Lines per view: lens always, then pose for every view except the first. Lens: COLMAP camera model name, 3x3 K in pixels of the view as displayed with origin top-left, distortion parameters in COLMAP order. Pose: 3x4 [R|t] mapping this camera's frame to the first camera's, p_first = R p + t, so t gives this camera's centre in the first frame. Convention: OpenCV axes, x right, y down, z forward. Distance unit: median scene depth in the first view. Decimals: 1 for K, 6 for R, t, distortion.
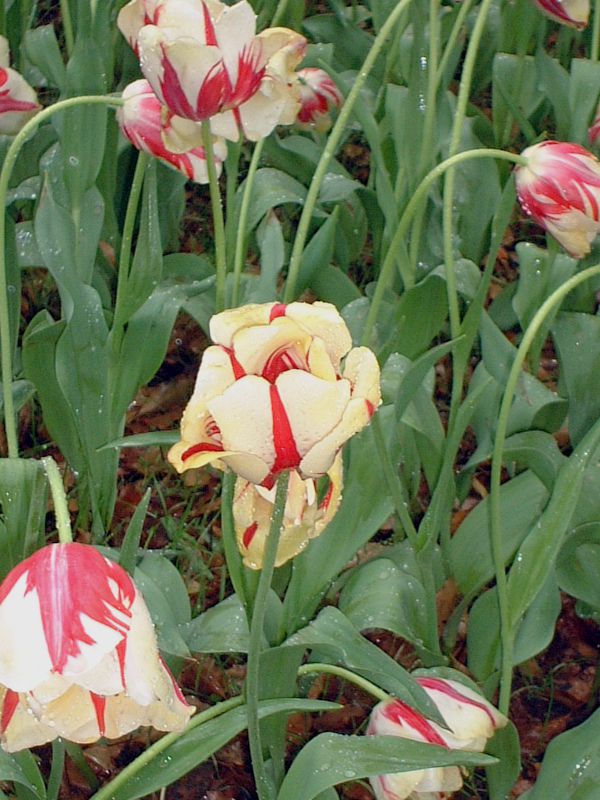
lens RADIAL K [[1591.8, 0, 300.0], [0, 1591.8, 400.0], [0, 0, 1]] dist [-0.185888, -0.043718]
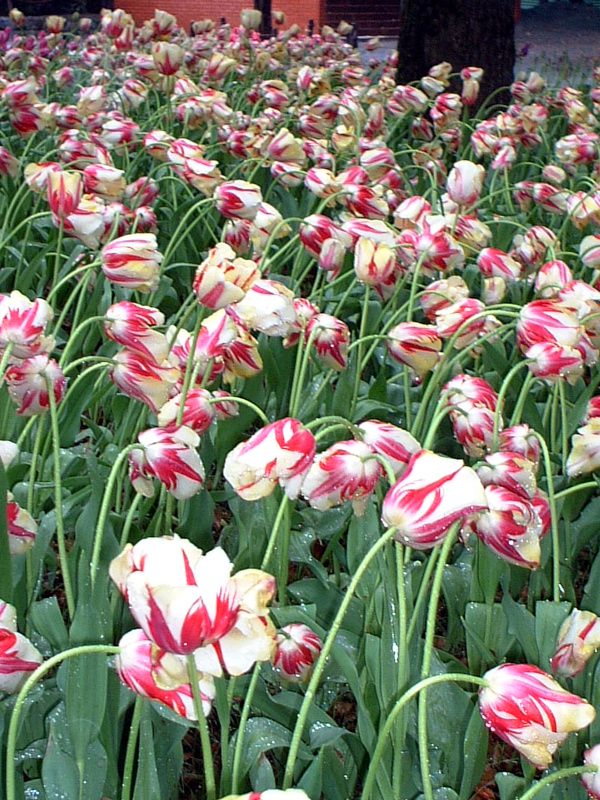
lens RADIAL K [[1619.0, 0, 300.0], [0, 1619.0, 400.0], [0, 0, 1]] dist [-0.149239, -0.230489]
pose [[0.998297, -0.058319, 0.001129, 0.024069], [0.054687, 0.929056, -0.365875, 0.068161], [0.020289, 0.365314, 0.930663, -0.116407]]
